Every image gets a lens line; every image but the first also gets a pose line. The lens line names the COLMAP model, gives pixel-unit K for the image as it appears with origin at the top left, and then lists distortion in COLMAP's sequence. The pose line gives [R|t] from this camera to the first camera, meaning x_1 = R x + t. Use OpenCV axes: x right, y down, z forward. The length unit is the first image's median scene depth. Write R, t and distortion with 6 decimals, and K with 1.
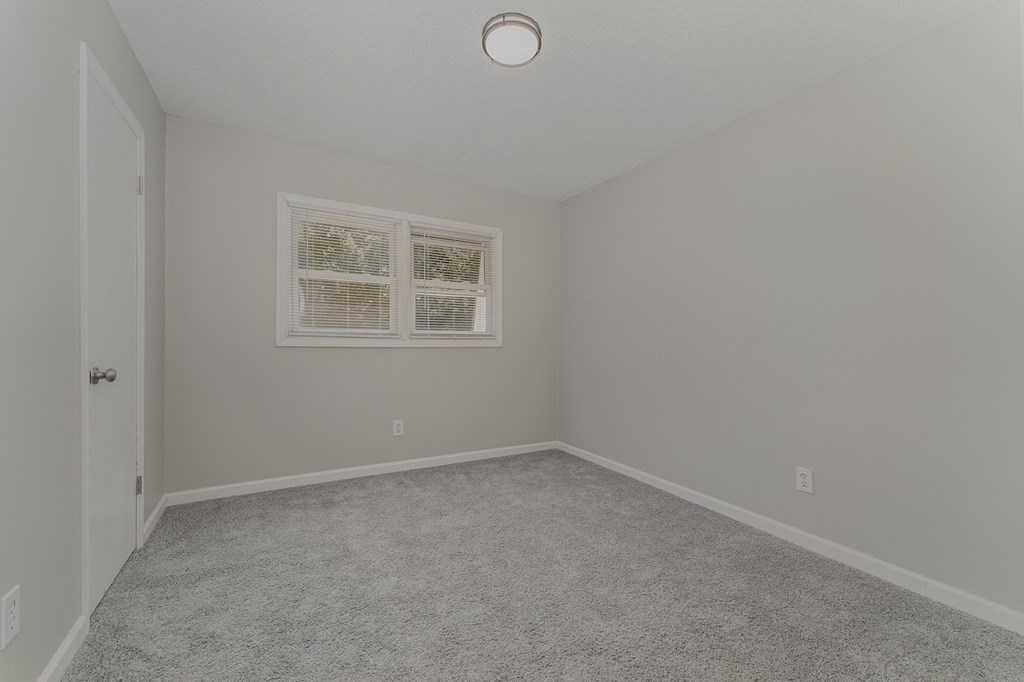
lens RADIAL K [[420.2, 0, 512.0], [0, 420.2, 341.0], [0, 0, 1]] dist [-0.000380, 0.000046]
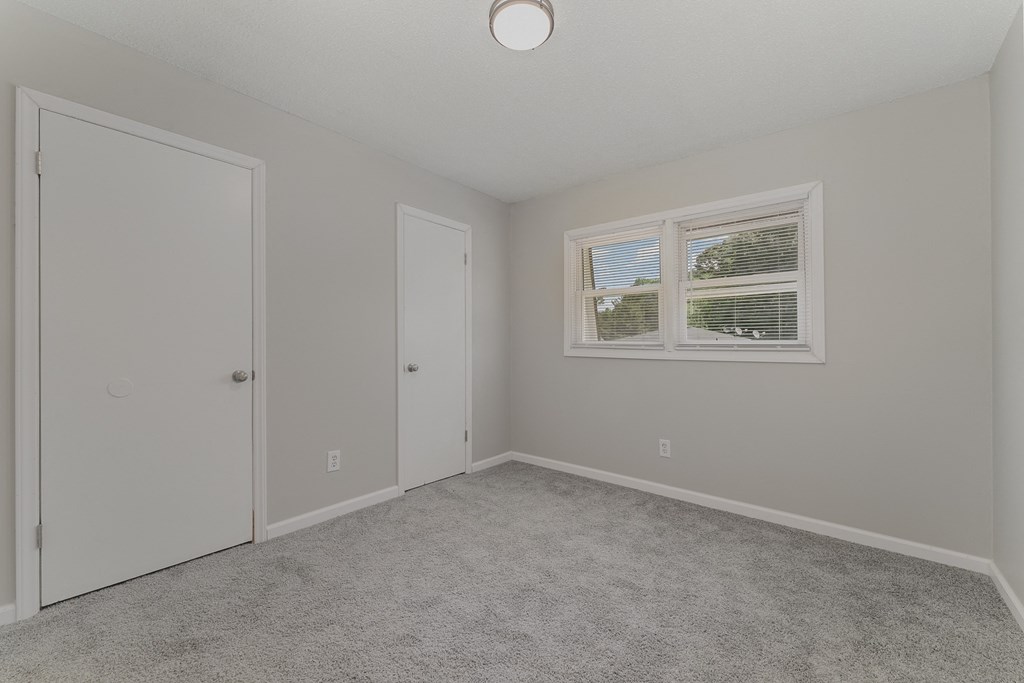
lens RADIAL K [[423.9, 0, 518.3], [0, 423.9, 348.5], [0, 0, 1]] dist [-0.000406, -0.000396]
pose [[0.321337, -0.005191, -0.946951, 0.522797], [-0.009171, 0.999921, -0.008594, 0.001829], [0.946921, 0.011446, 0.321264, 0.420043]]
